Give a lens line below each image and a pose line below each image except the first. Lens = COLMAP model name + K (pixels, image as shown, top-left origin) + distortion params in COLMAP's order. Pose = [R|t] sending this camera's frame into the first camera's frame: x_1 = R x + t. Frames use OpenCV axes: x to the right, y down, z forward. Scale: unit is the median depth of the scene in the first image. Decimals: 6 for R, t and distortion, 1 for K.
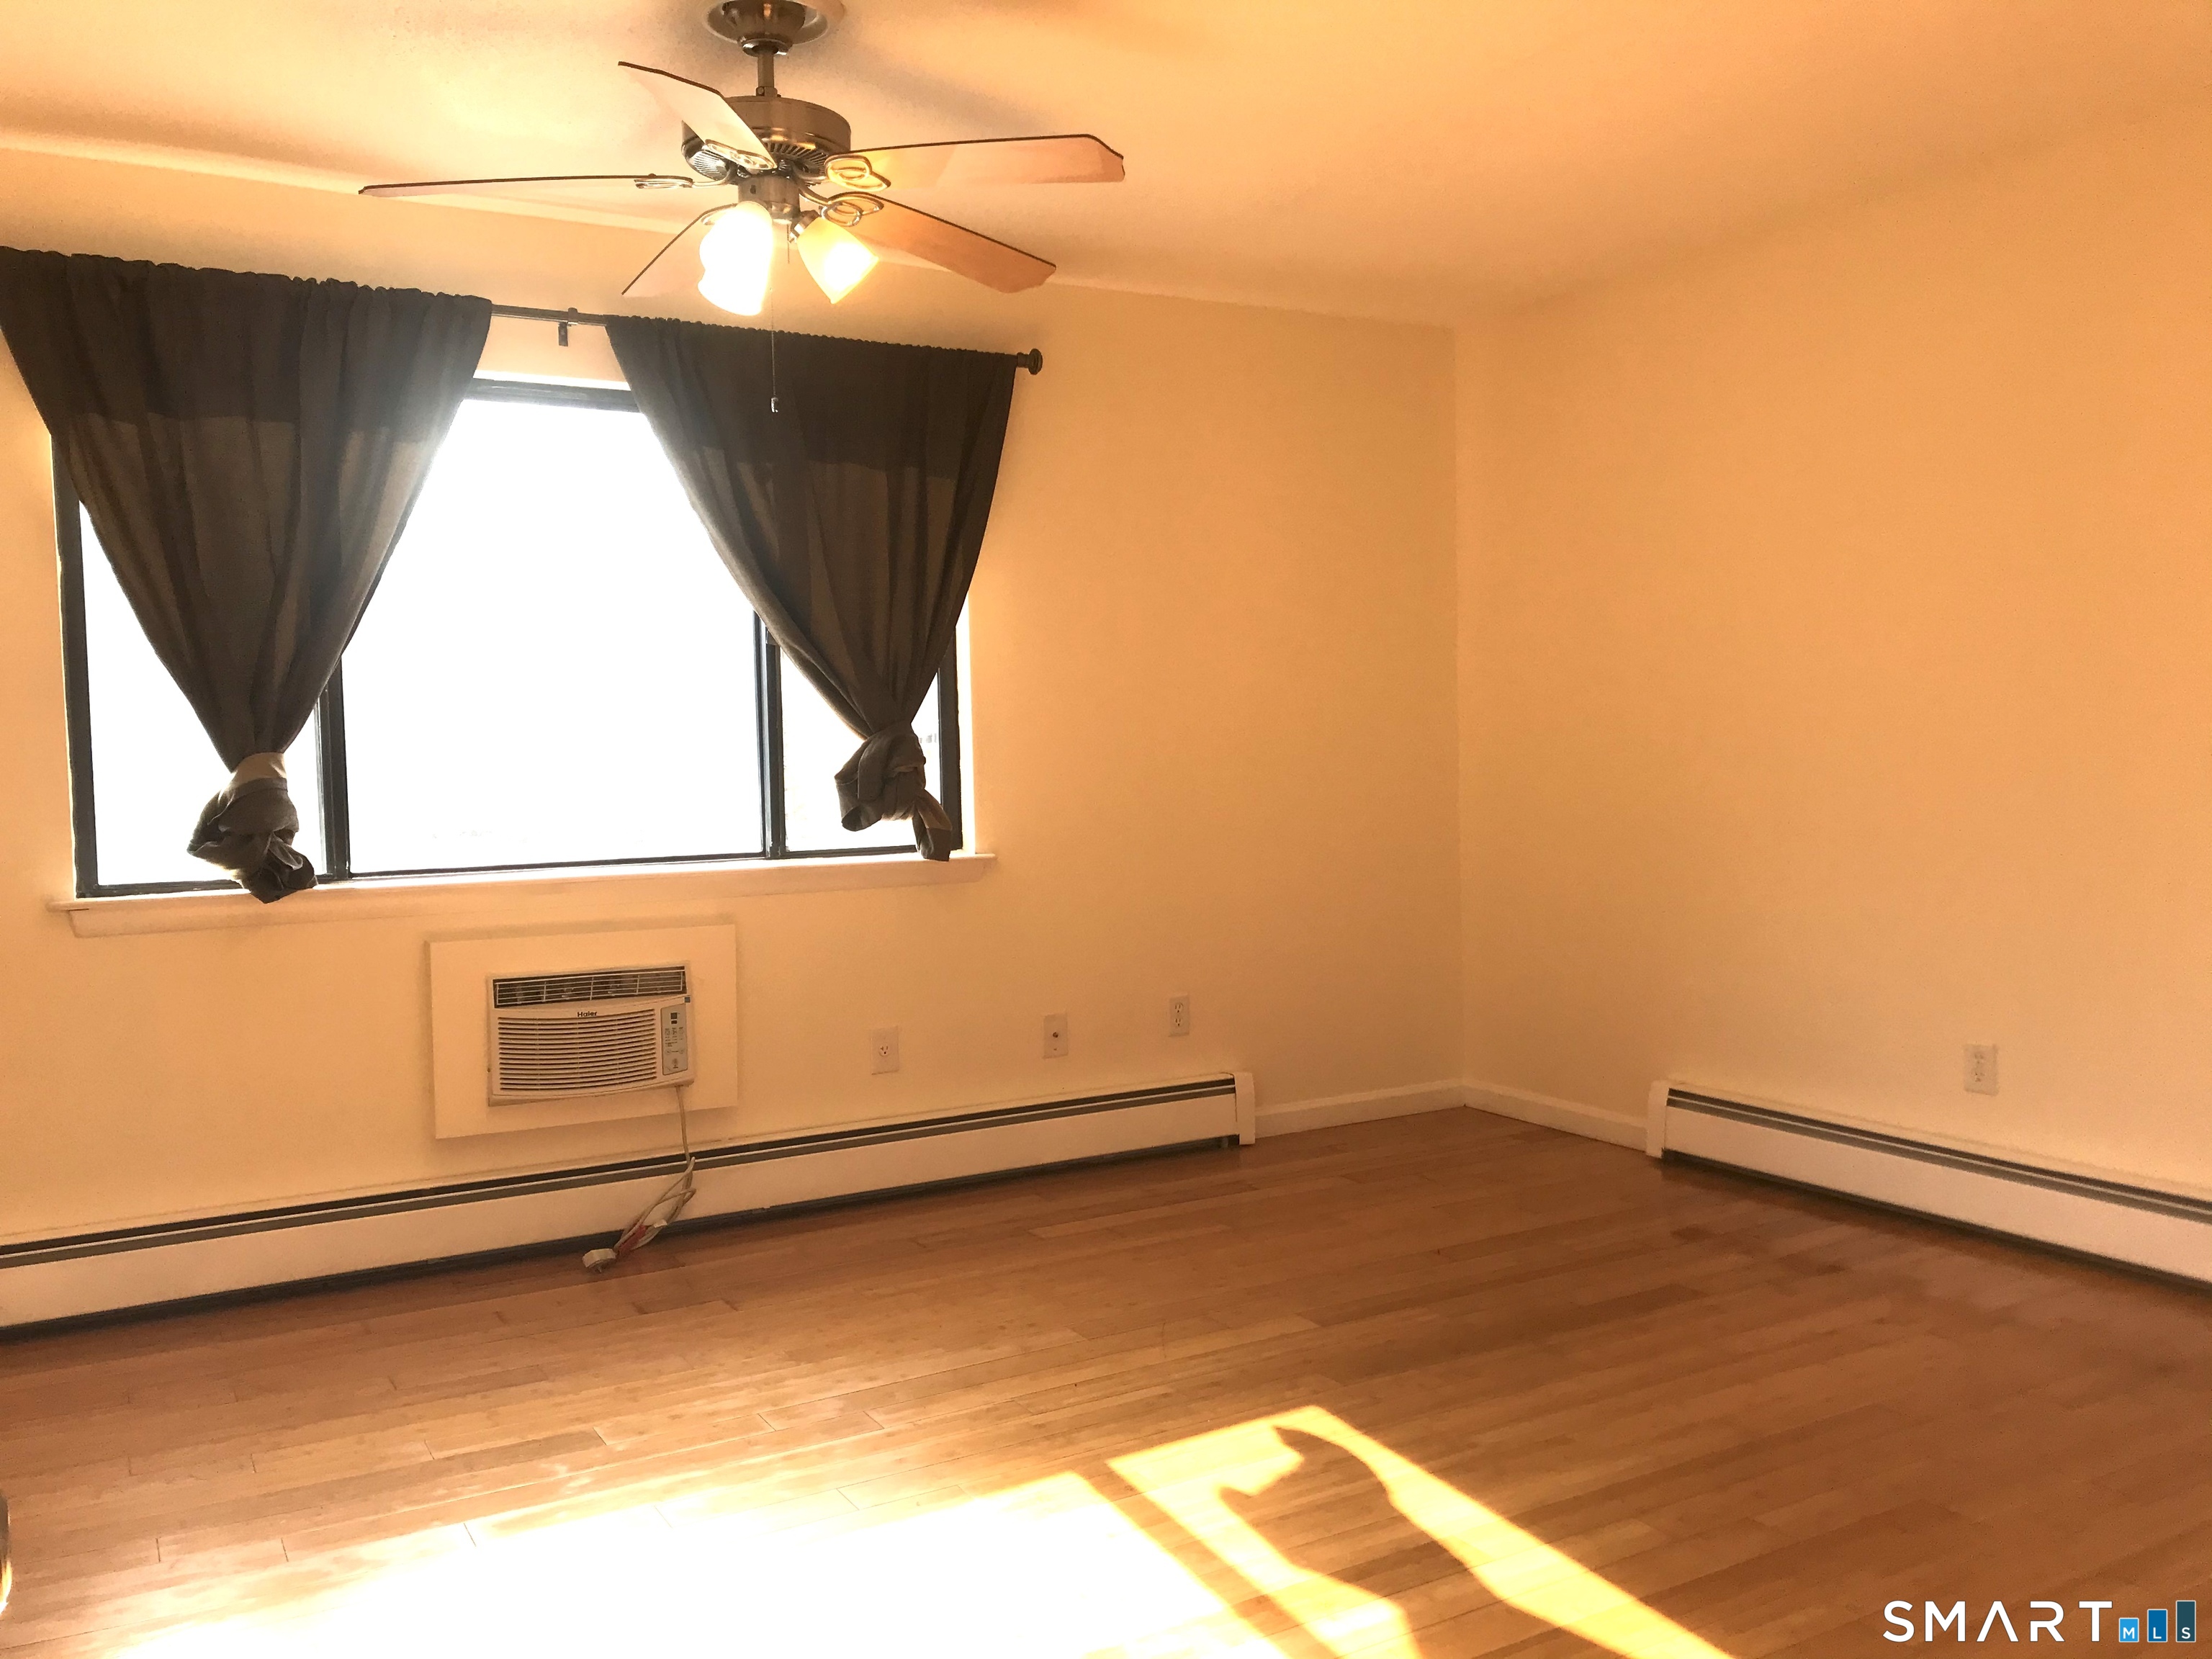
lens RADIAL K [[1792.6, 0, 1106.0], [0, 1792.6, 829.5], [0, 0, 1]] dist [0.100398, -0.211869]
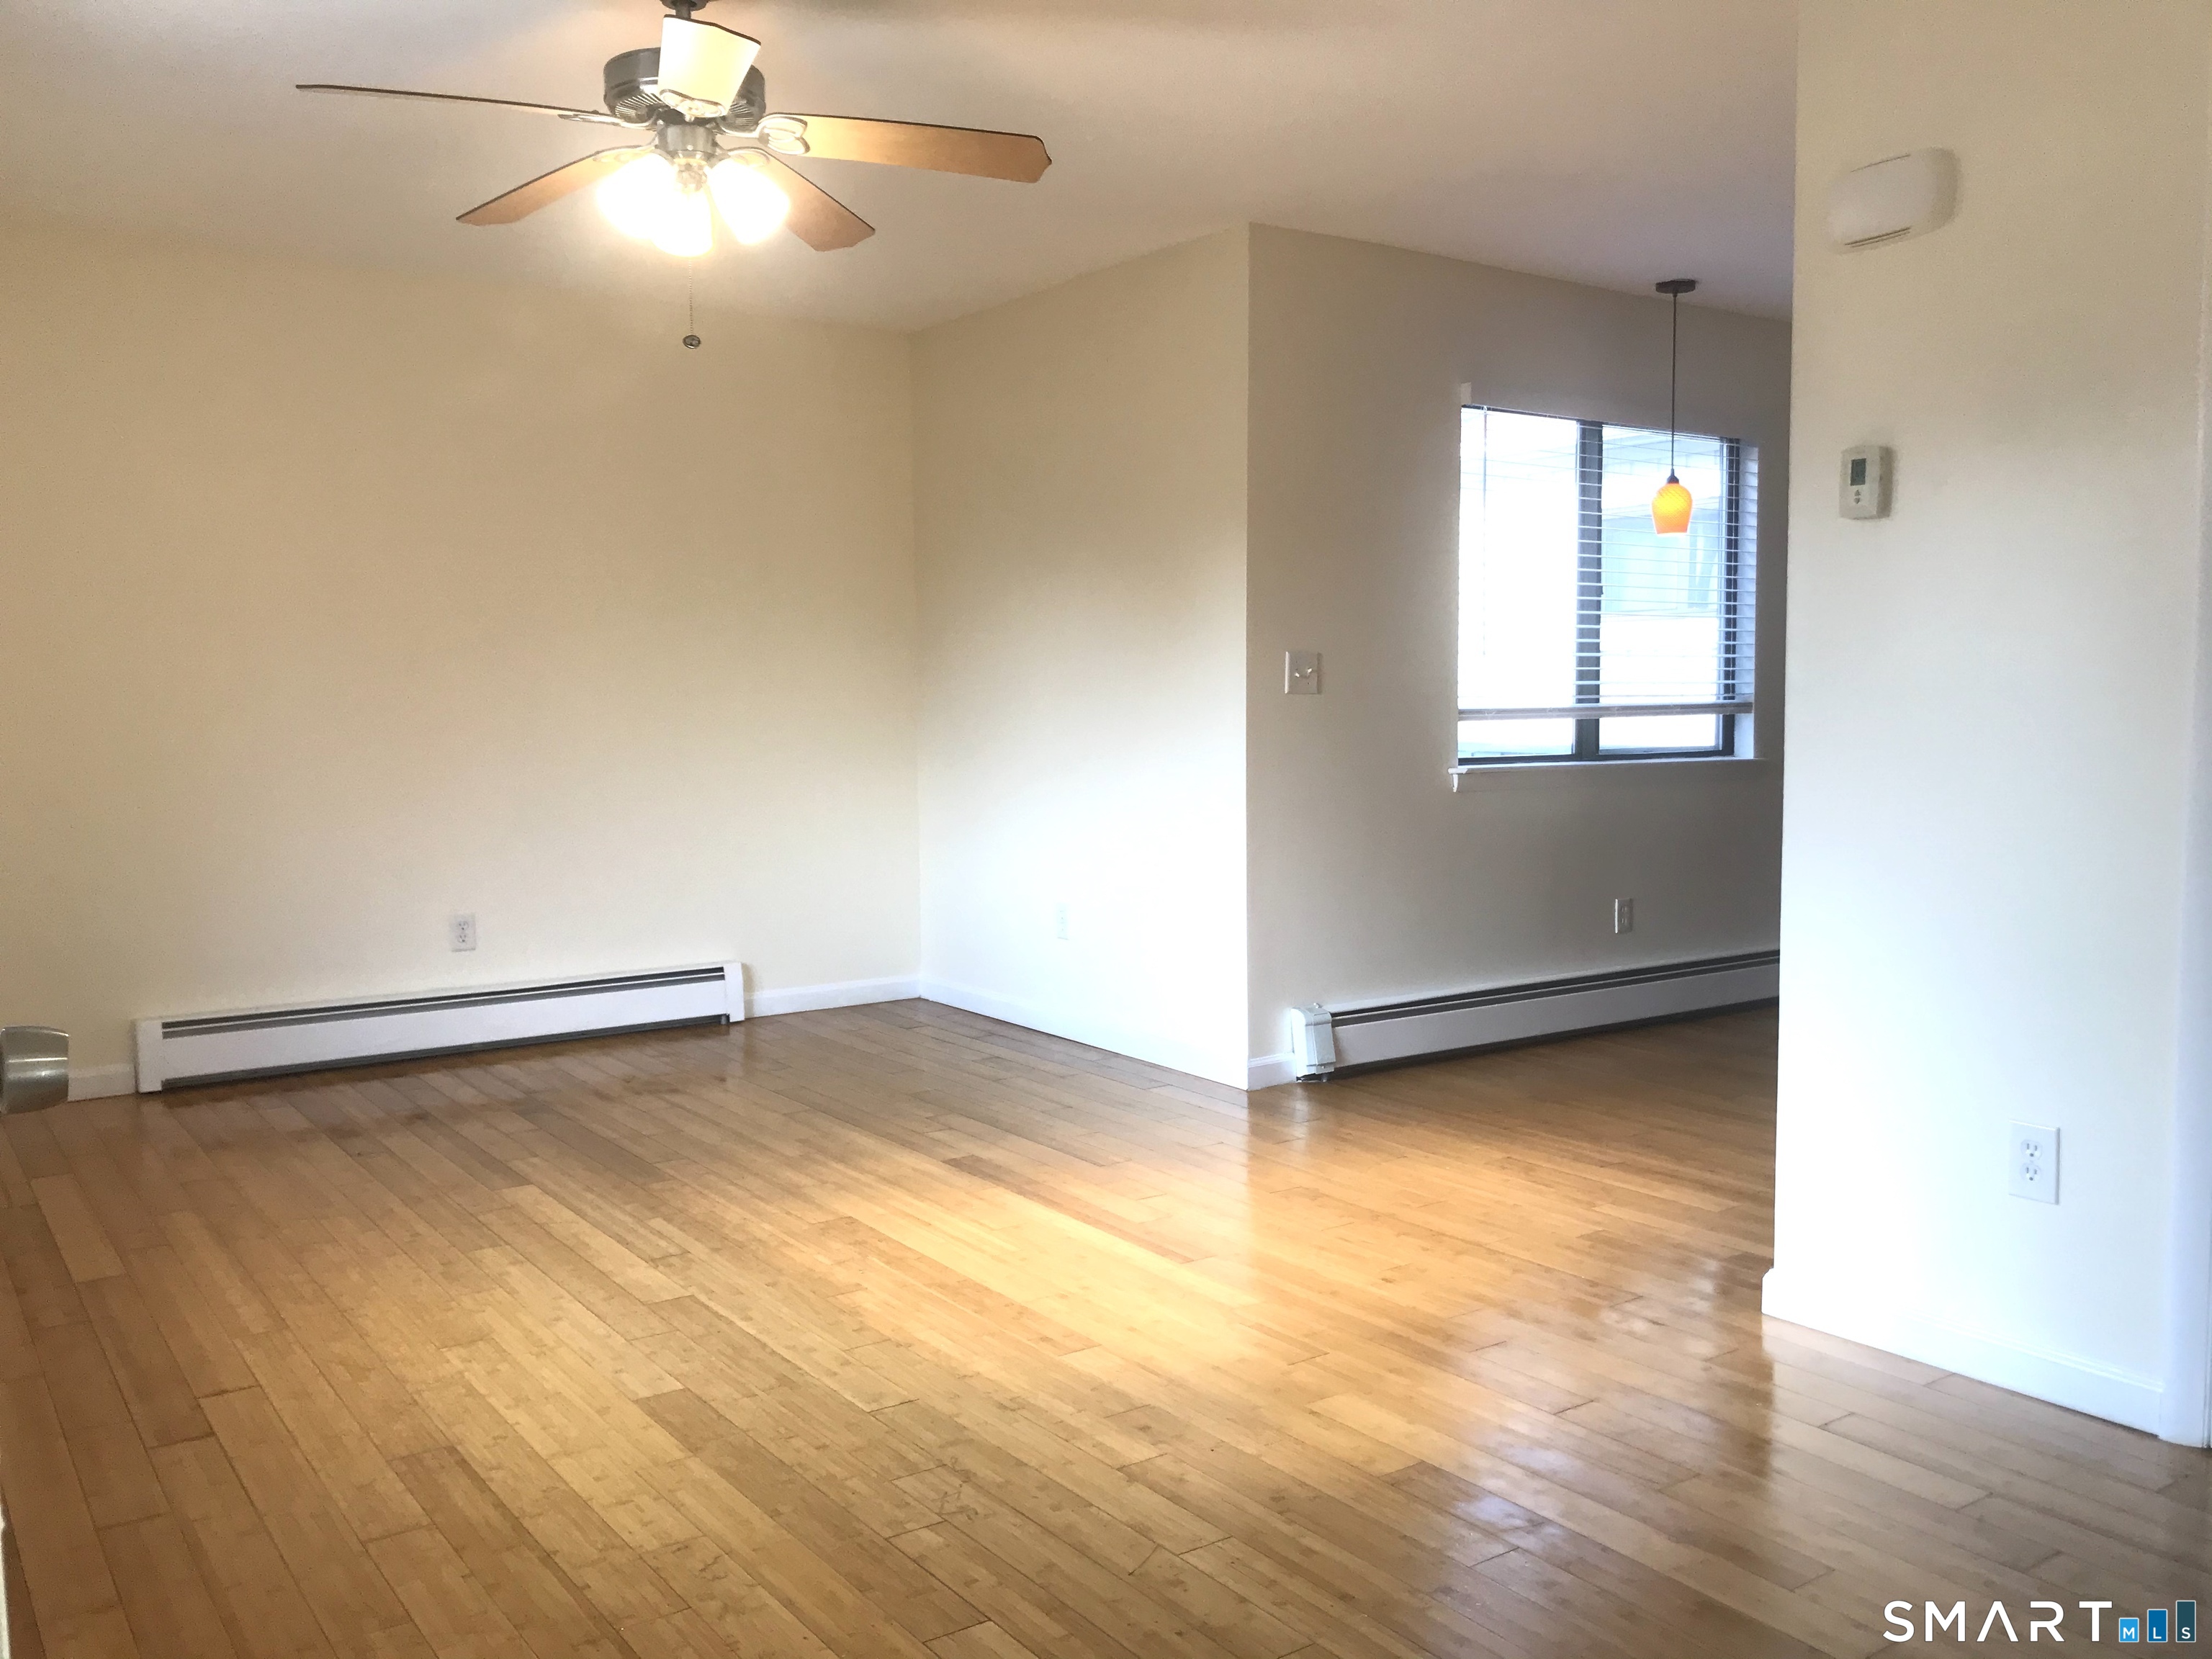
lens RADIAL K [[1820.2, 0, 1098.3], [0, 1820.2, 814.9], [0, 0, 1]] dist [0.039629, -0.054688]
pose [[-0.102554, -0.042984, 0.993798, -0.937716], [0.059371, 0.997020, 0.049250, 0.001512], [-0.992954, 0.064054, -0.099696, 0.644703]]
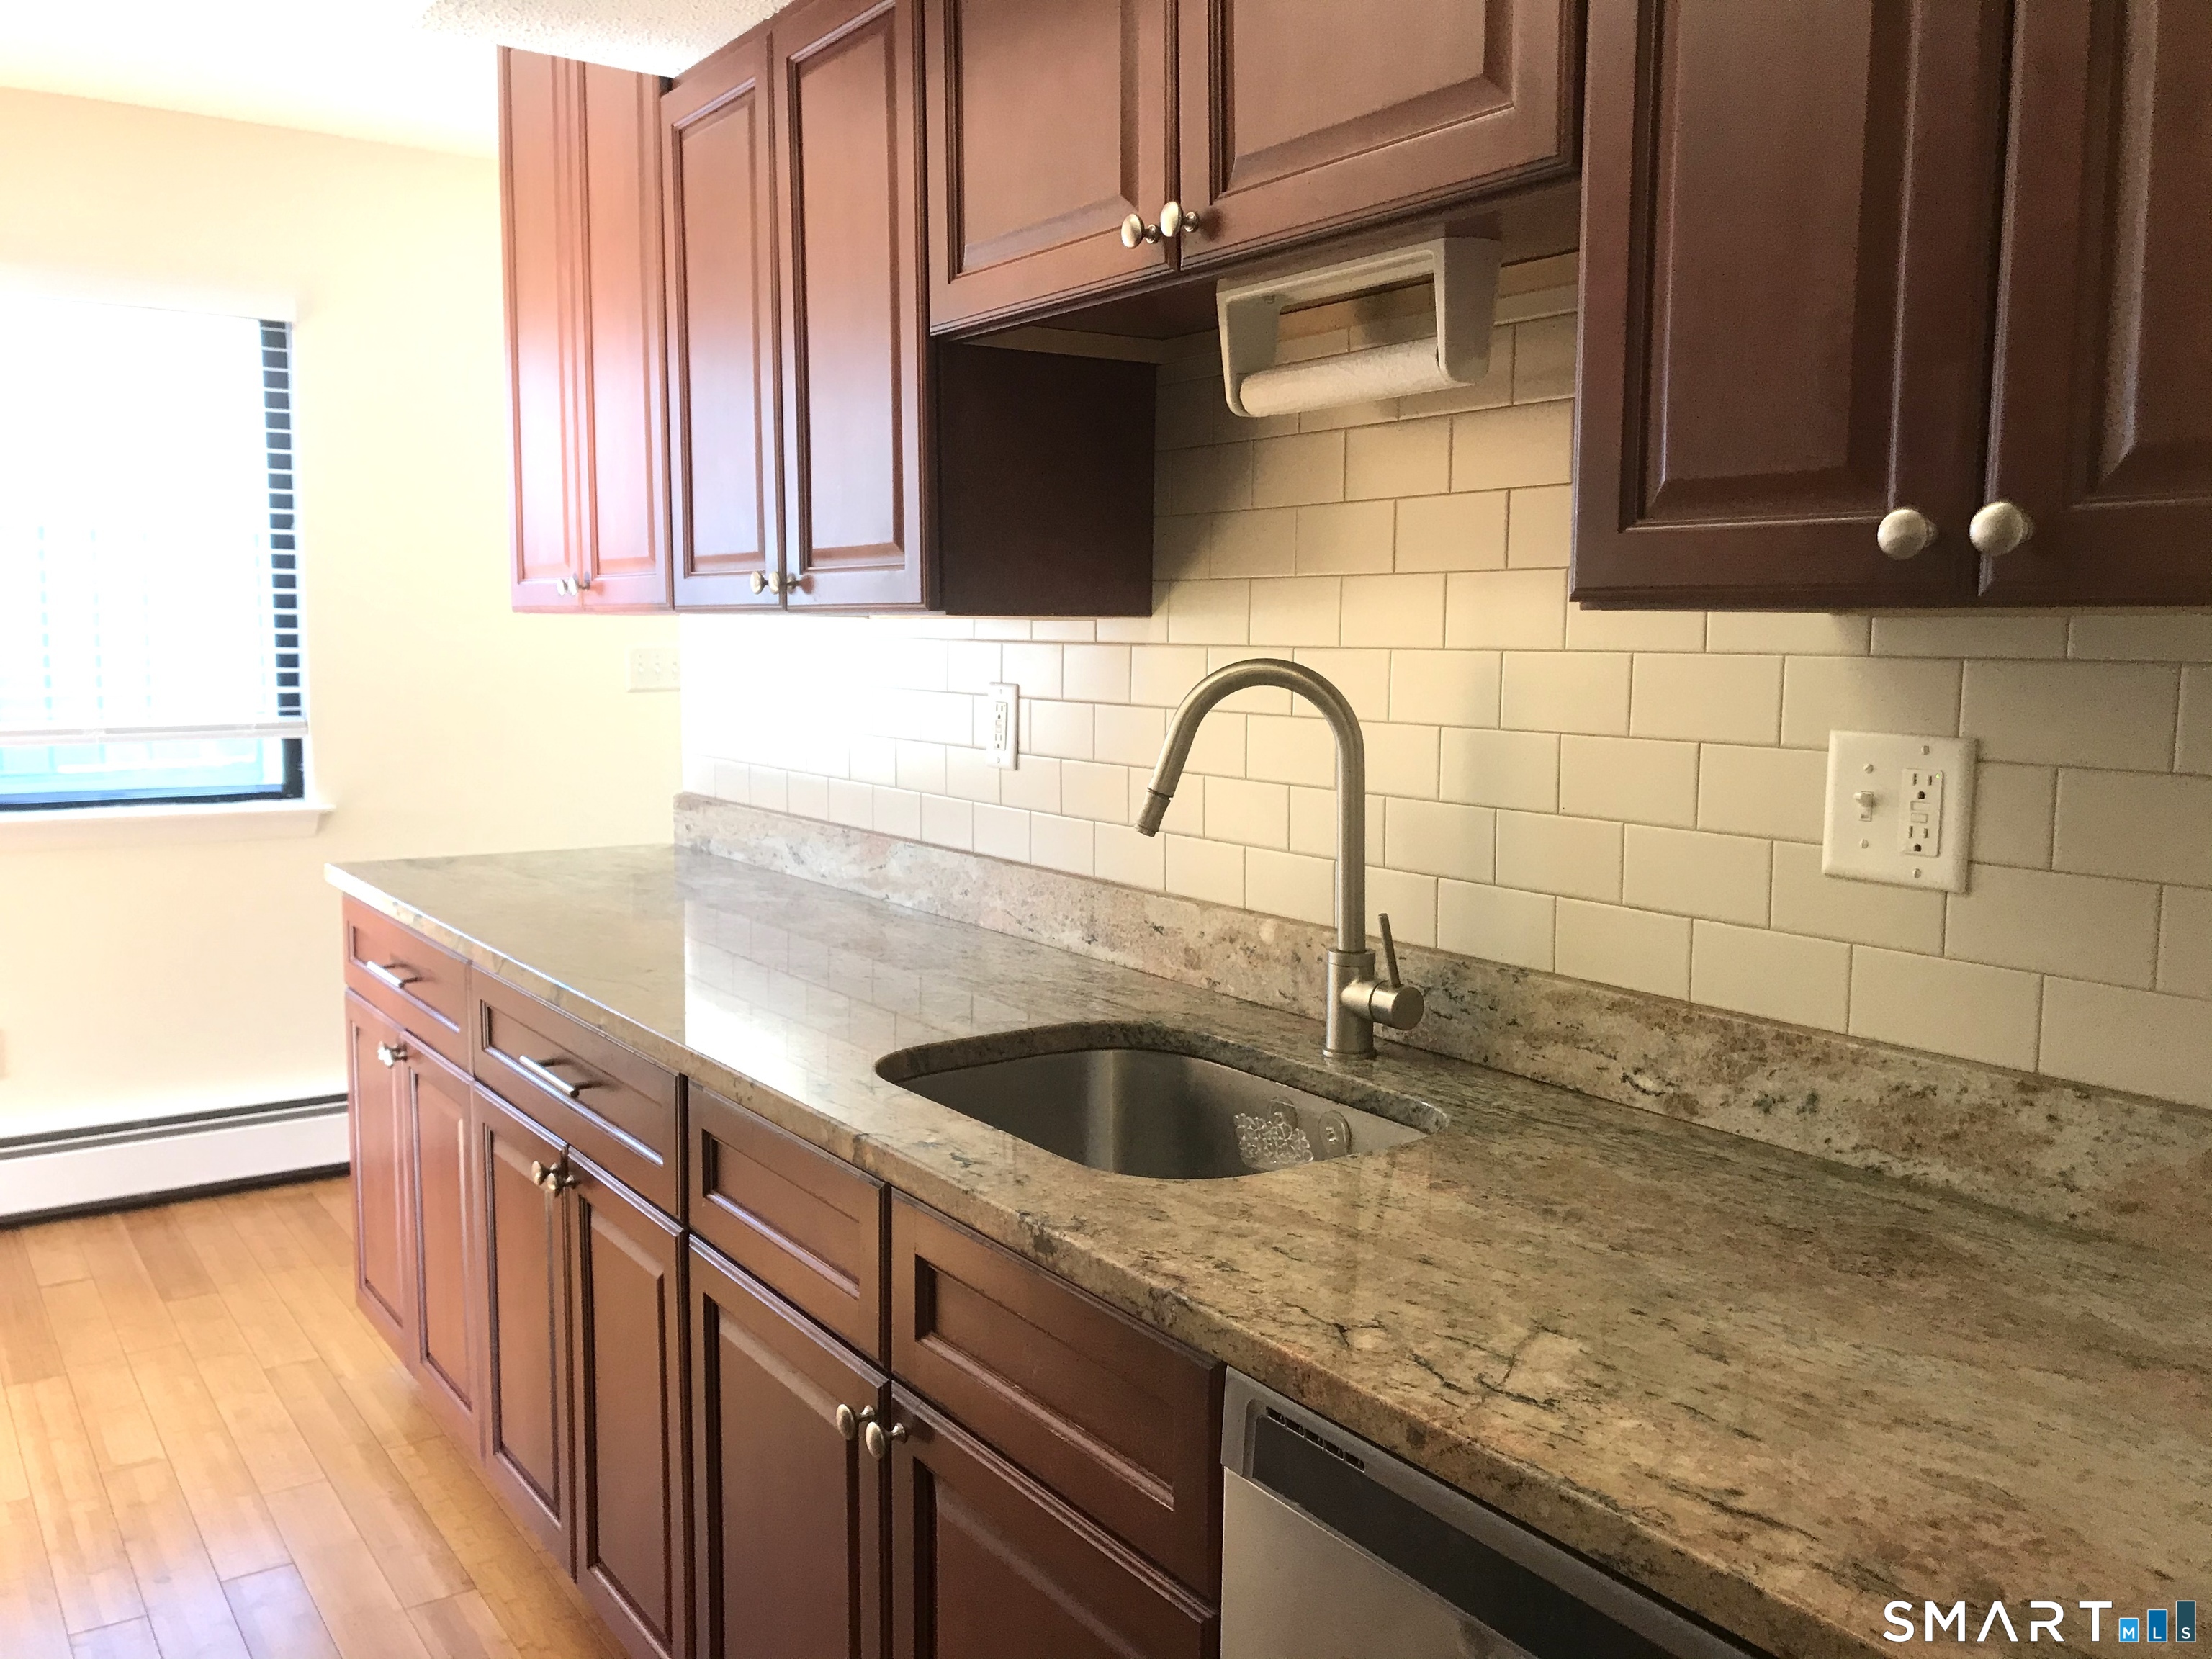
lens RADIAL K [[1826.1, 0, 1106.0], [0, 1826.1, 829.5], [0, 0, 1]] dist [0.025682, -0.006044]
pose [[-0.093693, -0.089448, 0.991575, -0.519917], [0.049438, 0.994309, 0.094367, 0.001005], [-0.994373, 0.057863, -0.088737, -0.419479]]
